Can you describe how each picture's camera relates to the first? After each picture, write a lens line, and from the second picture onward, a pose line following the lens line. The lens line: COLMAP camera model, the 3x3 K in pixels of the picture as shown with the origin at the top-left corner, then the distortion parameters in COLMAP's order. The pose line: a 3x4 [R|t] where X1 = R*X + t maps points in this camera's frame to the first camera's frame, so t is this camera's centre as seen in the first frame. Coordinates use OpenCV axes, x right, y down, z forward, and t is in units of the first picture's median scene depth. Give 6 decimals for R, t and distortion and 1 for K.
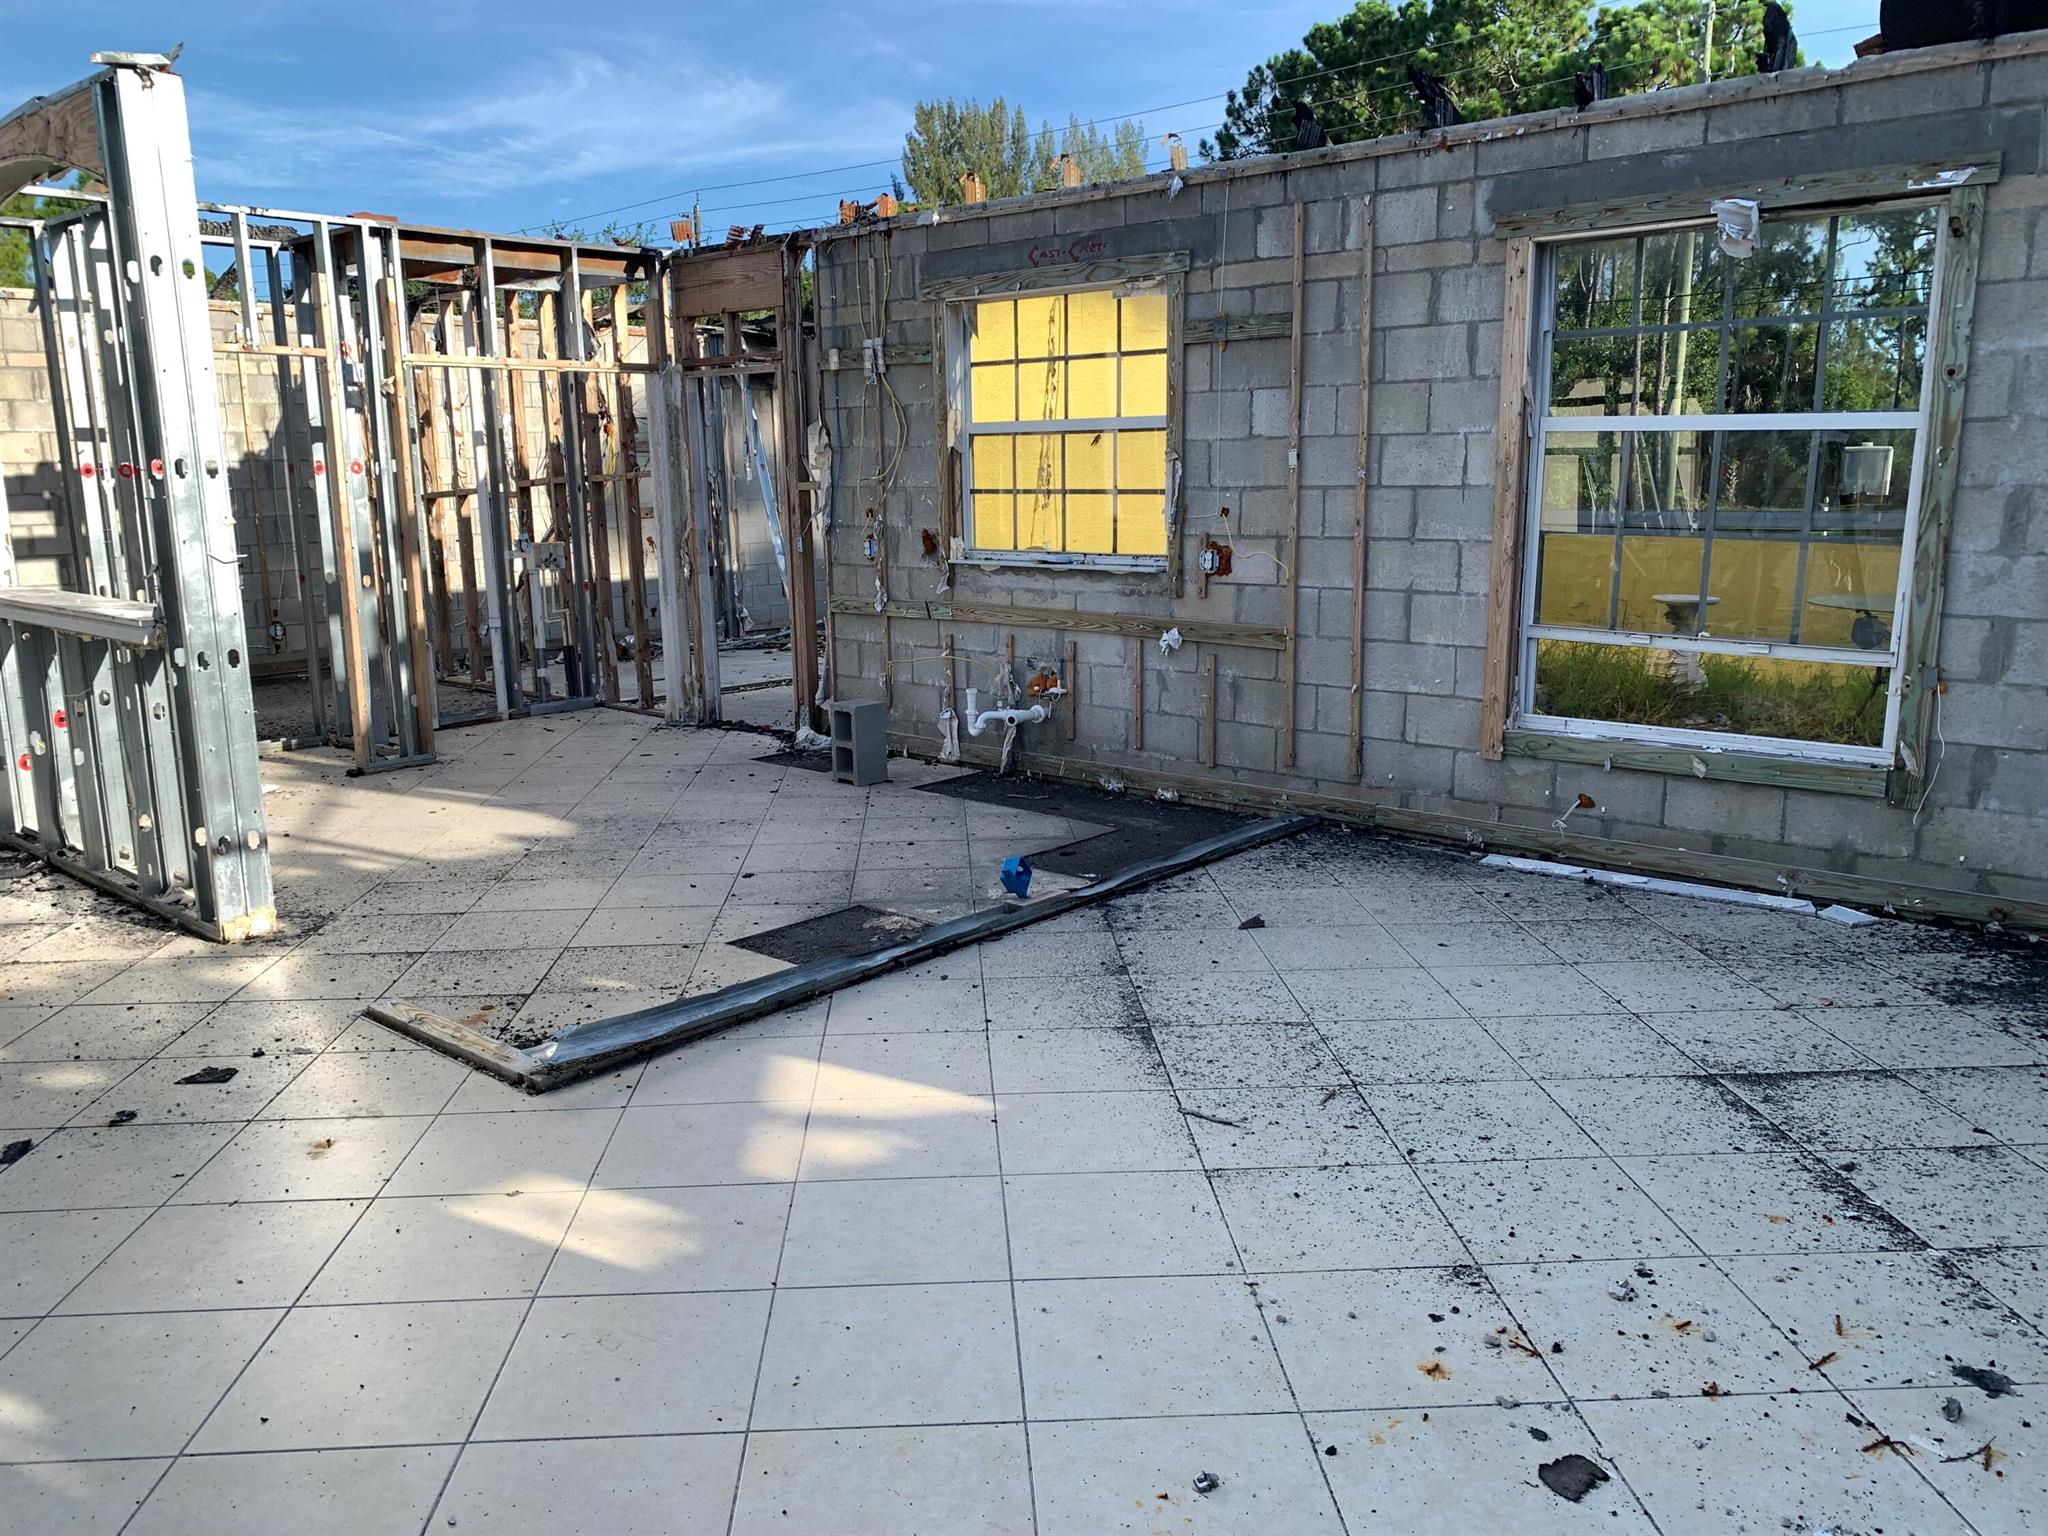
lens RADIAL K [[1544.5, 0, 1027.5], [0, 1544.5, 770.7], [0, 0, 1]] dist [-0.001850, -0.005829]
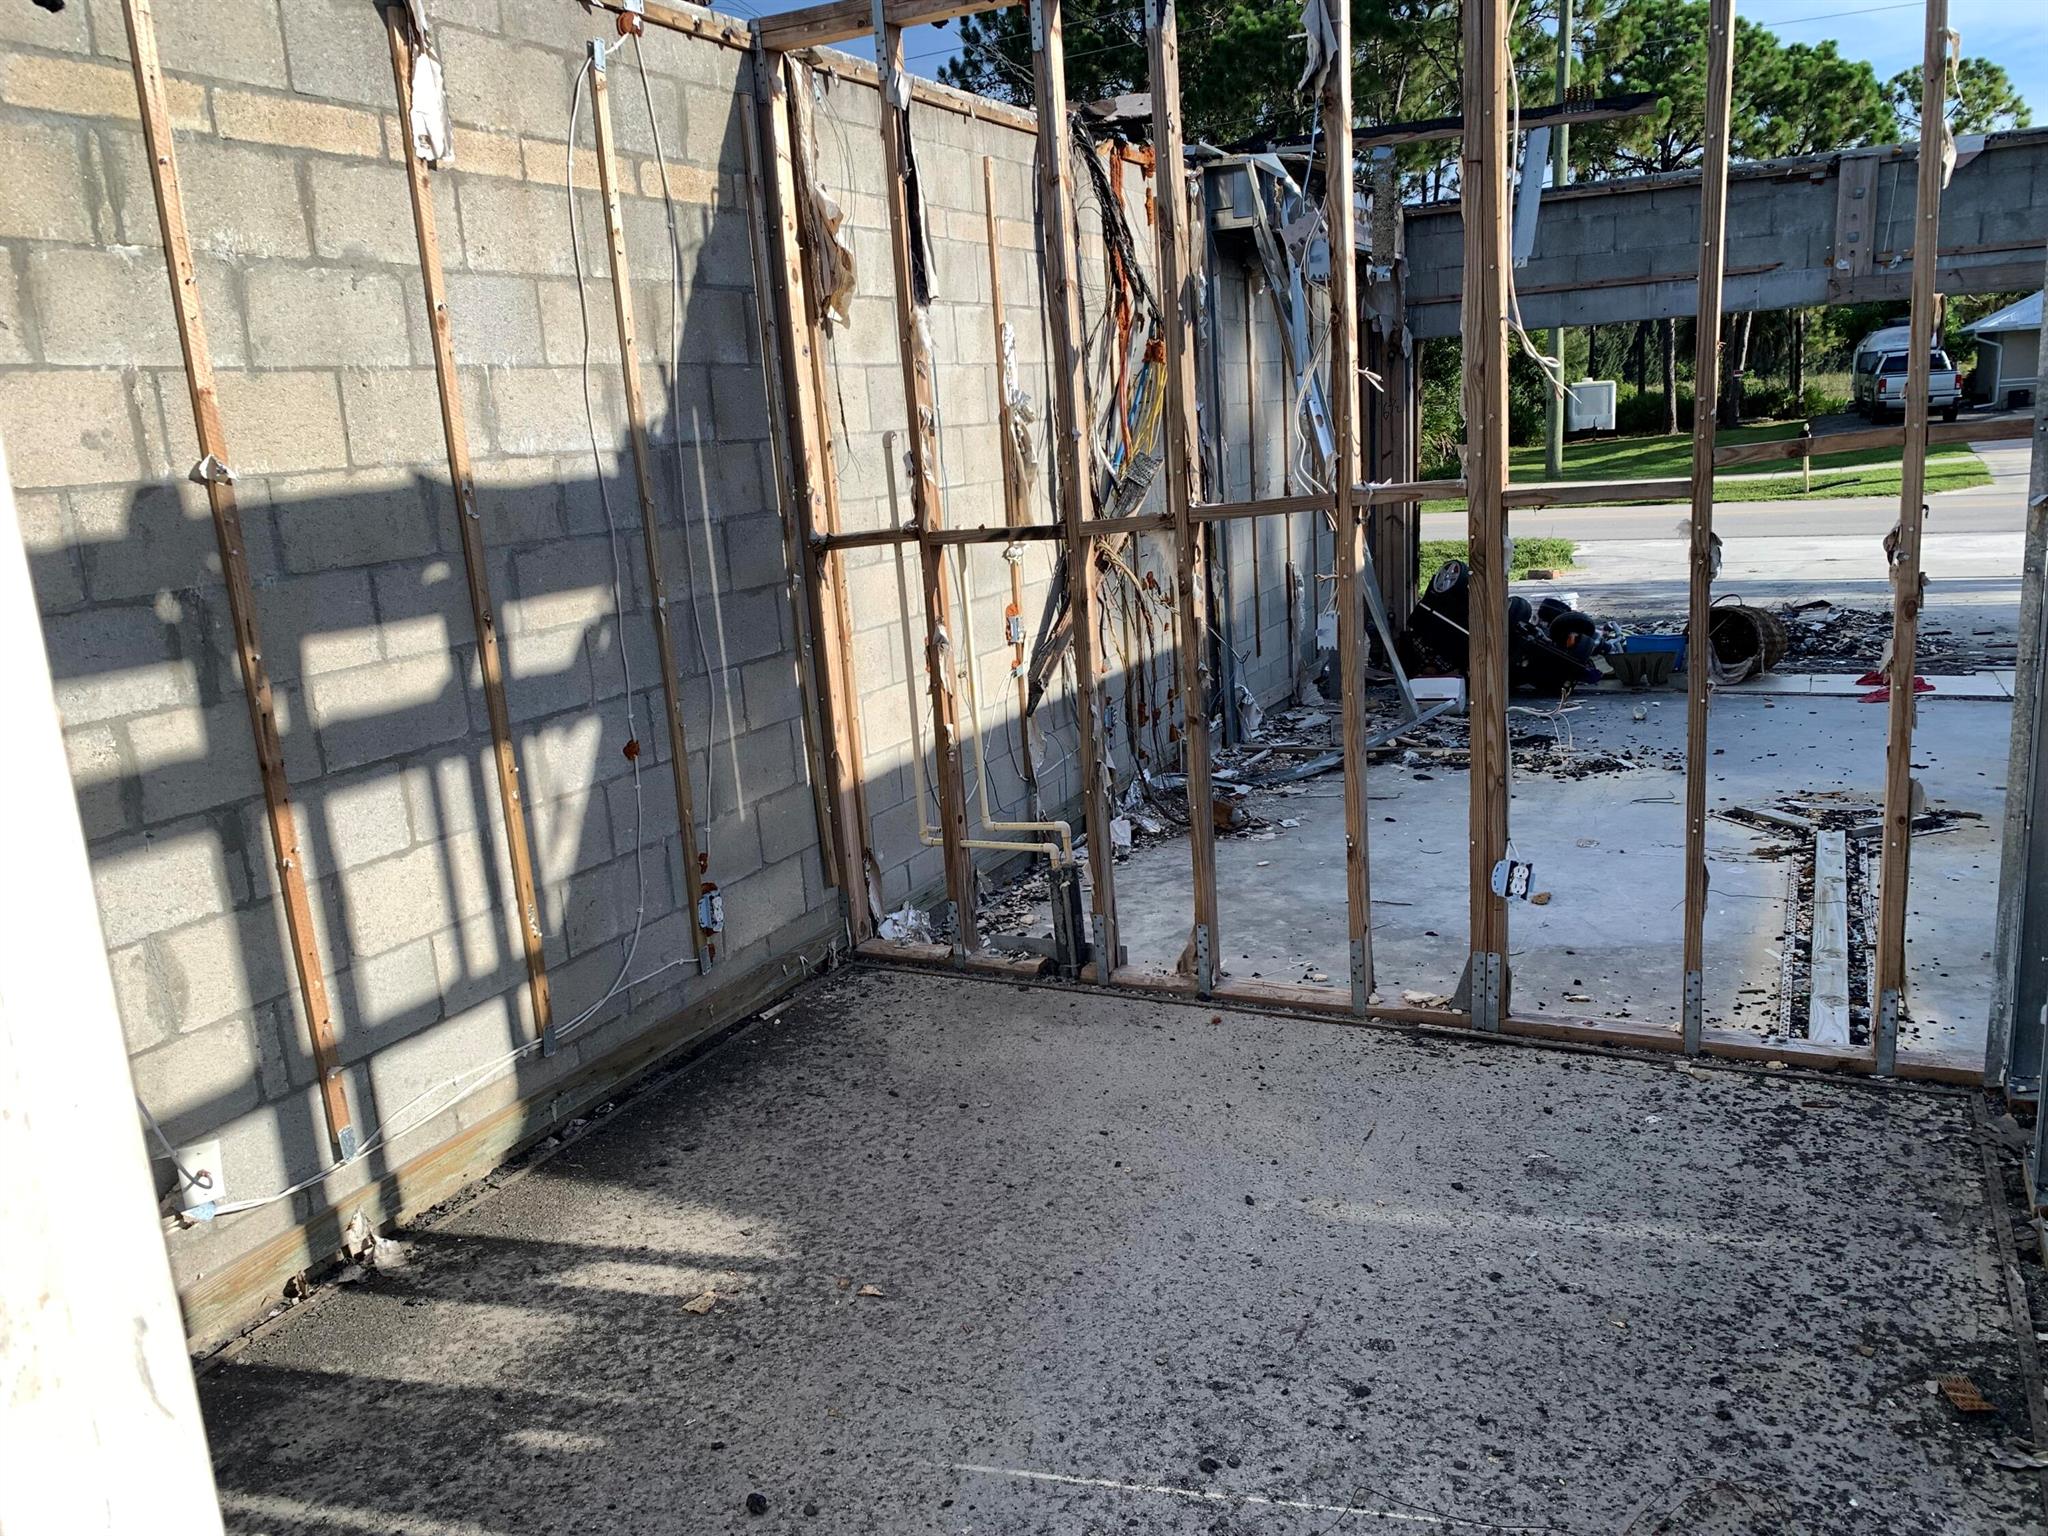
lens RADIAL K [[1544.5, 0, 1022.1], [0, 1544.5, 777.9], [0, 0, 1]] dist [-0.001850, -0.005829]
pose [[0.962247, -0.112058, 0.248042, -0.537748], [0.107976, 0.993699, 0.030043, -0.134331], [-0.249845, -0.002126, 0.968283, 0.669802]]
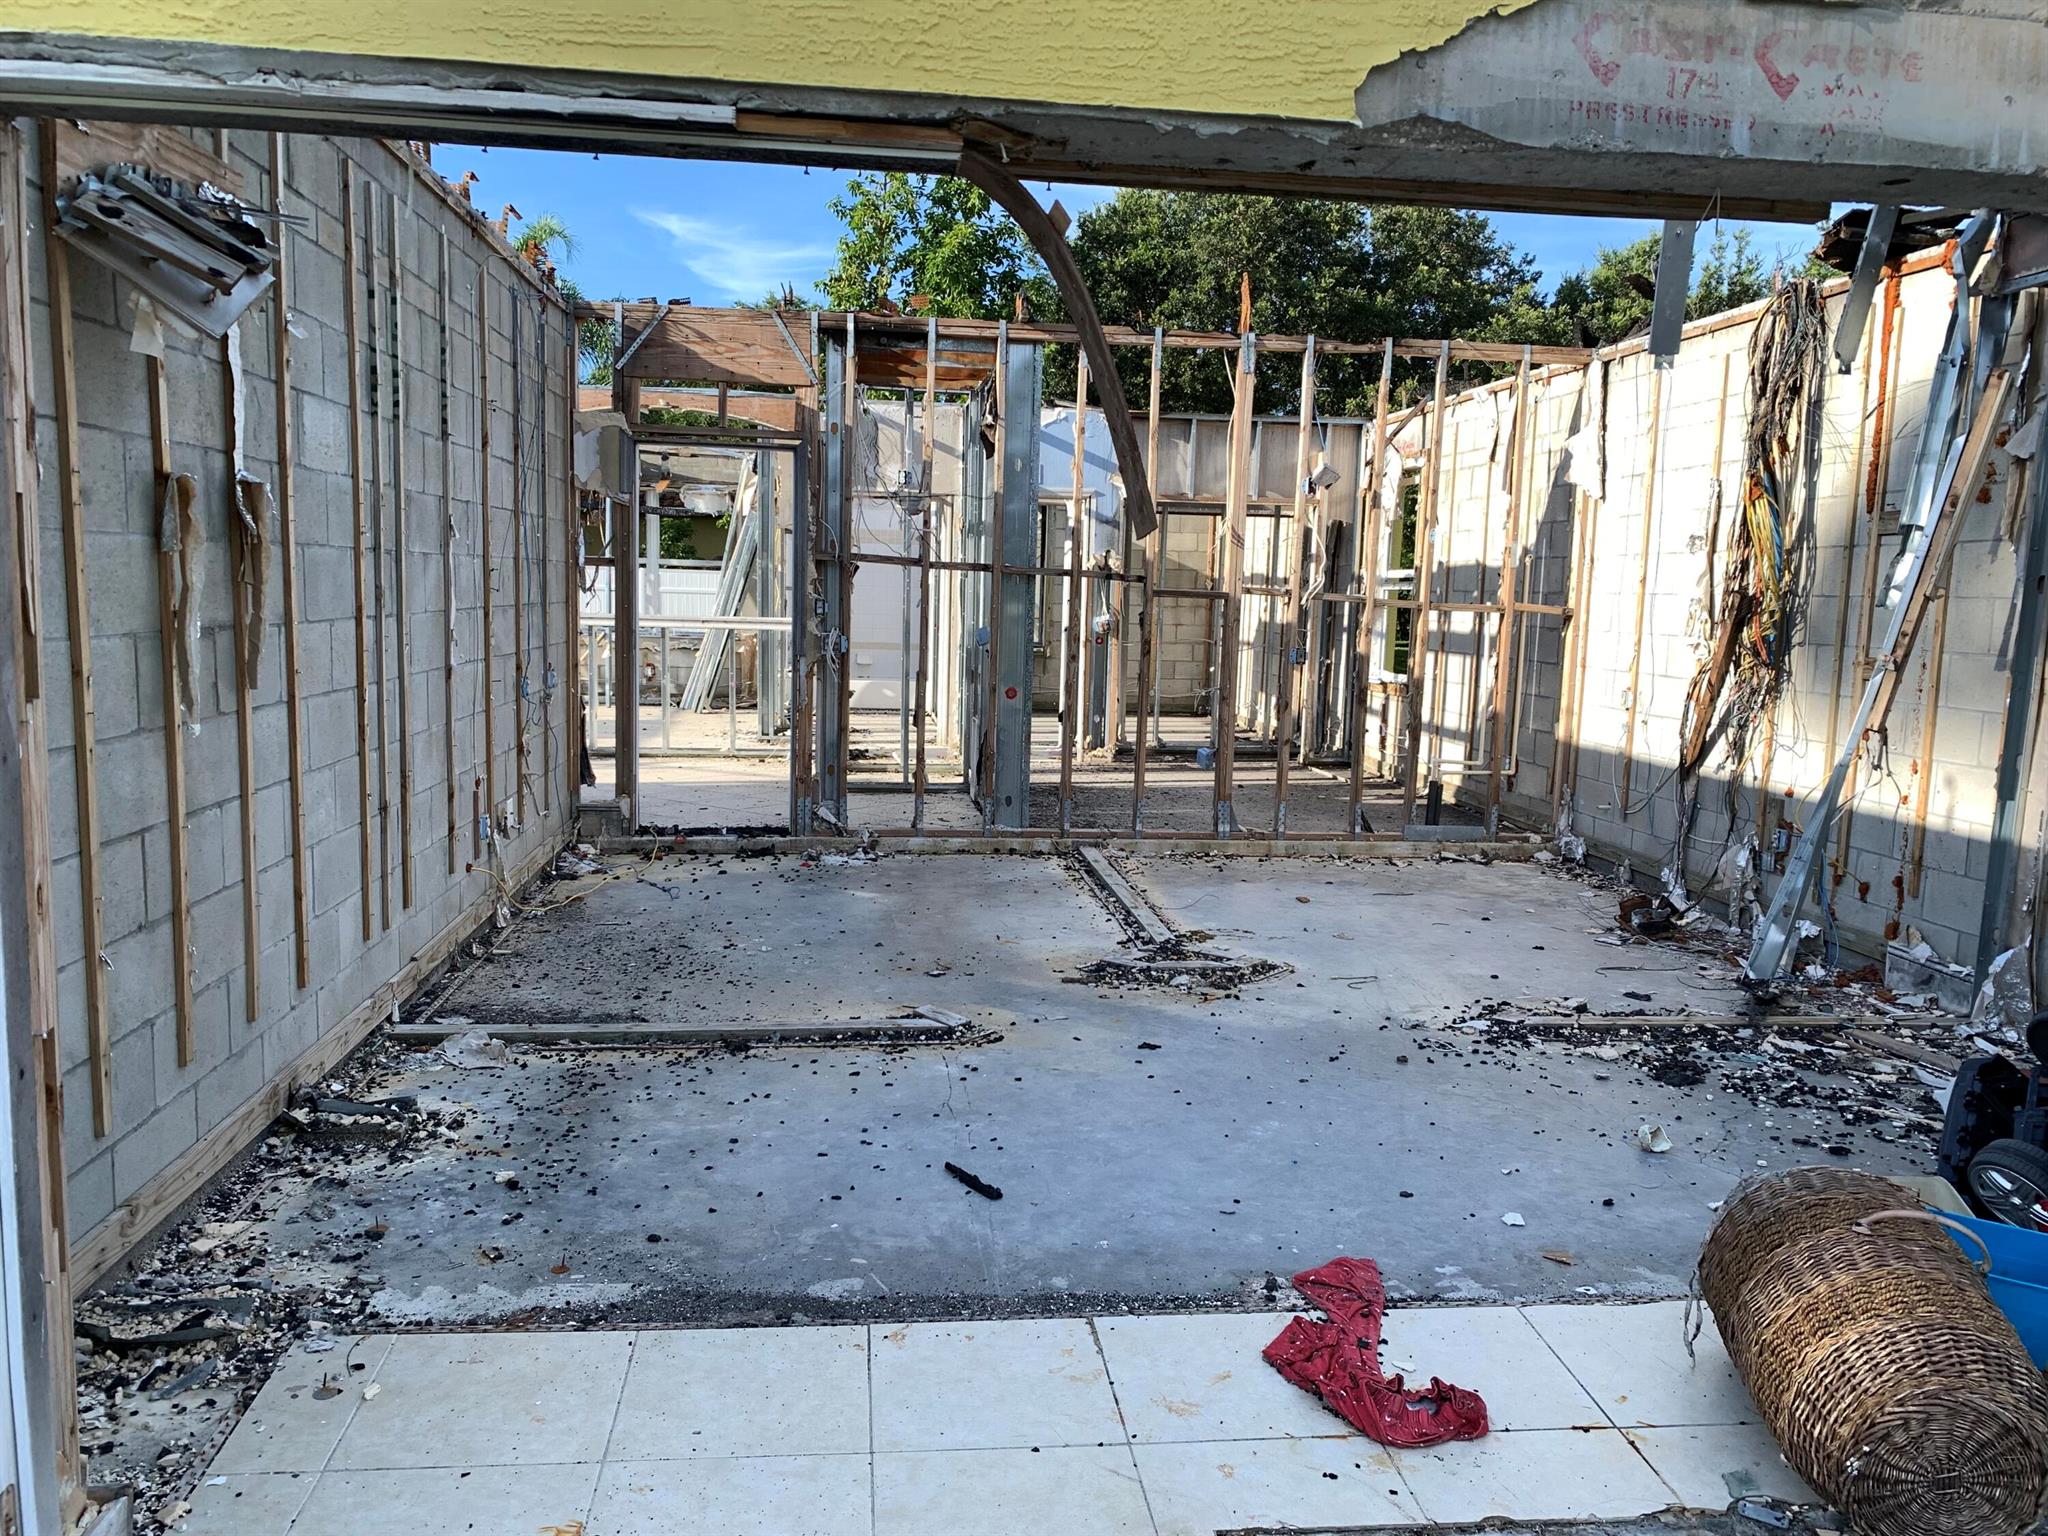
lens RADIAL K [[1544.5, 0, 1019.1], [0, 1544.5, 769.9], [0, 0, 1]] dist [-0.001850, -0.005829]
pose [[-0.658844, 0.087247, -0.747203, 0.311538], [-0.166321, 0.951779, 0.257787, -0.271588], [0.733663, 0.294117, -0.612563, 1.395885]]
